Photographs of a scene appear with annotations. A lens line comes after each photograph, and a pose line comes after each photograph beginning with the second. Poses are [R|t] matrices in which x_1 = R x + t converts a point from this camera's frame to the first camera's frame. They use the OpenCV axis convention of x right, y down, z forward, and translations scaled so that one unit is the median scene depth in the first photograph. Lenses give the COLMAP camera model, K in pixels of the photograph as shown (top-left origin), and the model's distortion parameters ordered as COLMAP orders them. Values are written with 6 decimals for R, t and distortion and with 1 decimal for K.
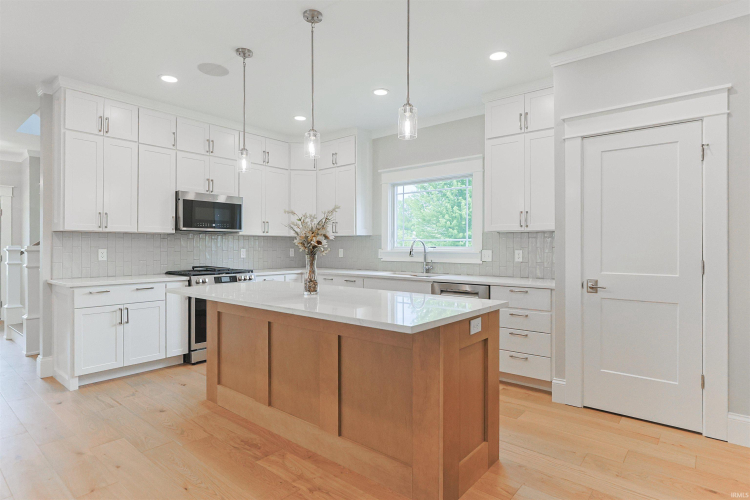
lens RADIAL K [[399.0, 0, 366.8], [0, 399.0, 246.6], [0, 0, 1]] dist [-0.001946, 0.000179]
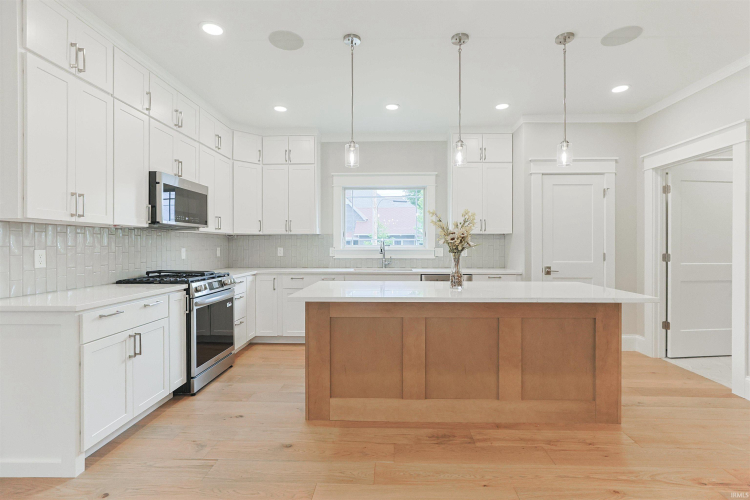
lens RADIAL K [[362.5, 0, 374.9], [0, 362.5, 246.4], [0, 0, 1]] dist [-0.001756, 0.000348]
pose [[0.784987, -0.003561, 0.619502, -0.687337], [0.000658, 0.999988, 0.004914, -0.001913], [-0.619512, -0.003450, 0.784979, 0.251552]]
